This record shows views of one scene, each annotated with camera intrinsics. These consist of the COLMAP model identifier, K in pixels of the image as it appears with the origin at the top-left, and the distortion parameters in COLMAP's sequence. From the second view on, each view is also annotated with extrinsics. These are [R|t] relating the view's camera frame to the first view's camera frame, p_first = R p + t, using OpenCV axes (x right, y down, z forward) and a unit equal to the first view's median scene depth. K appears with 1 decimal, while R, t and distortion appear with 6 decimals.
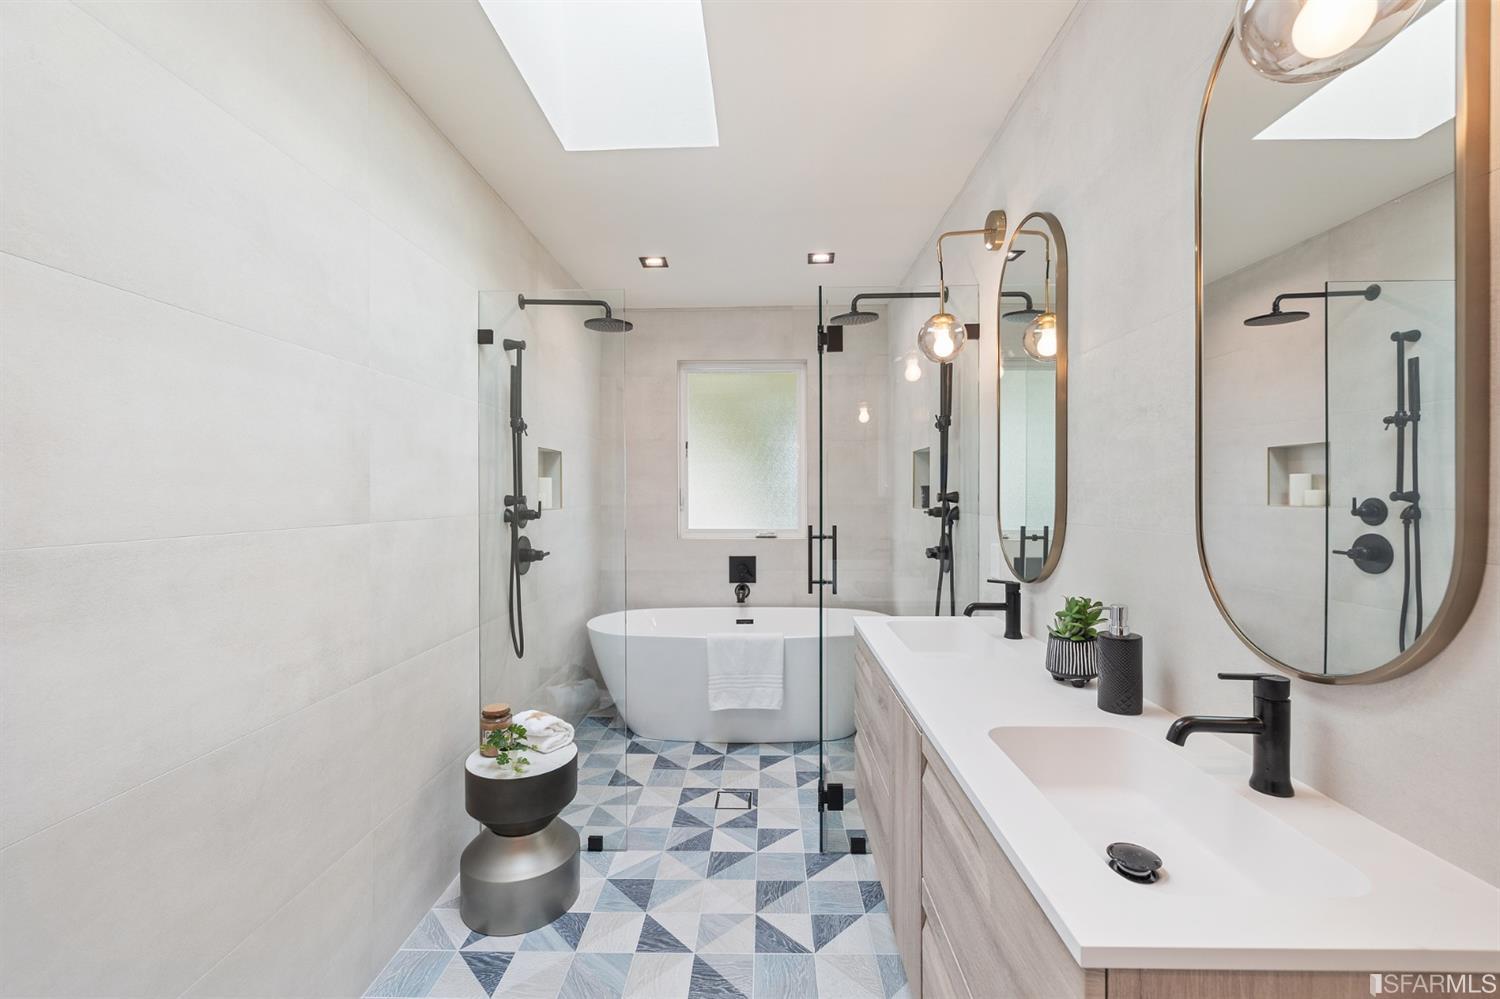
lens RADIAL K [[625.0, 0, 750.1], [0, 625.0, 498.1], [0, 0, 1]] dist [-0.001774, 0.000118]
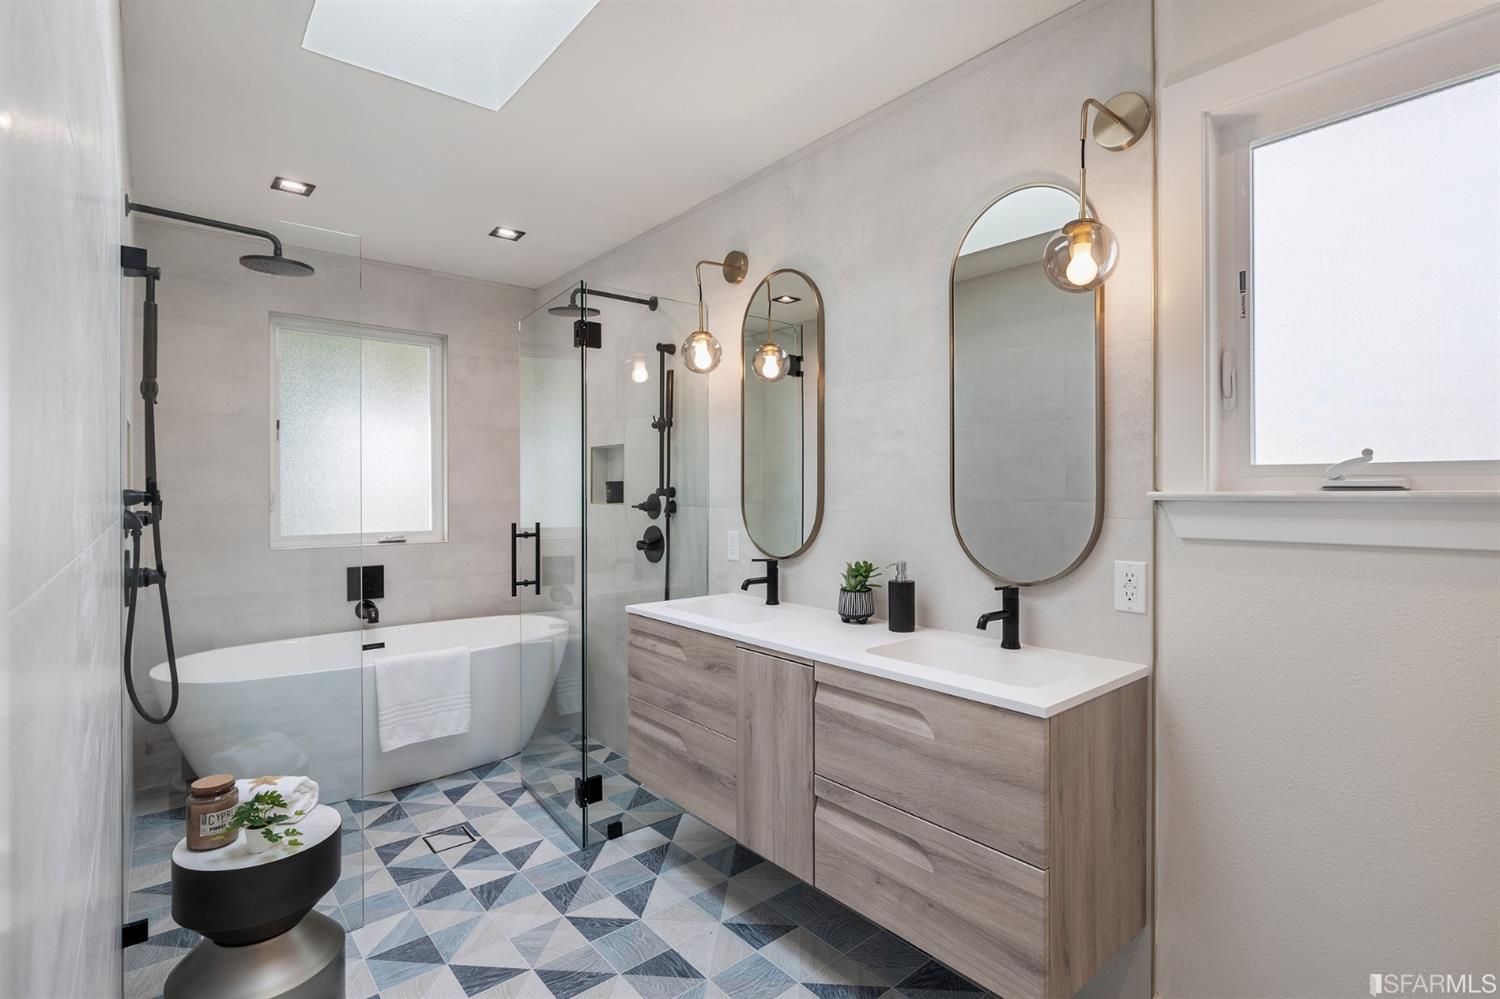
lens RADIAL K [[714.7, 0, 742.5], [0, 714.7, 494.5], [0, 0, 1]] dist [-0.002108, 0.000778]
pose [[0.752680, -0.002580, 0.658381, -0.415149], [0.004003, 0.999992, -0.000657, 0.004231], [-0.658374, 0.003131, 0.752684, -0.025549]]
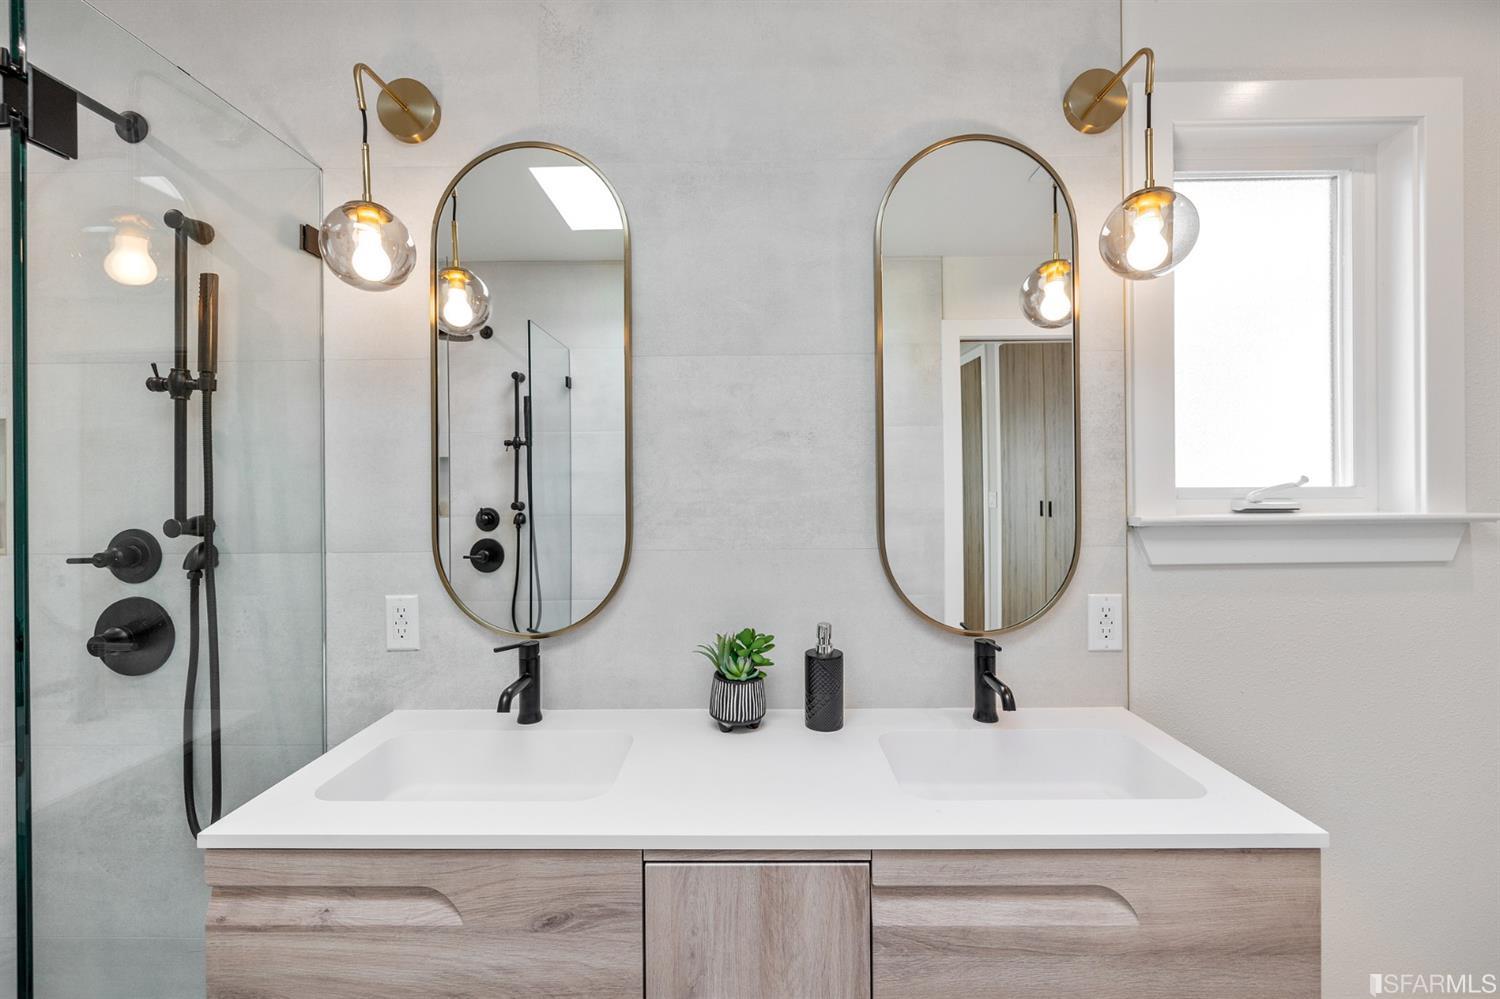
lens RADIAL K [[625.0, 0, 743.5], [0, 625.0, 488.5], [0, 0, 1]] dist [-0.001774, 0.000118]
pose [[-0.013287, 0.001903, 0.999910, -0.216811], [0.016184, 0.999868, -0.001688, -0.025894], [-0.999781, 0.016160, -0.013316, 0.564112]]
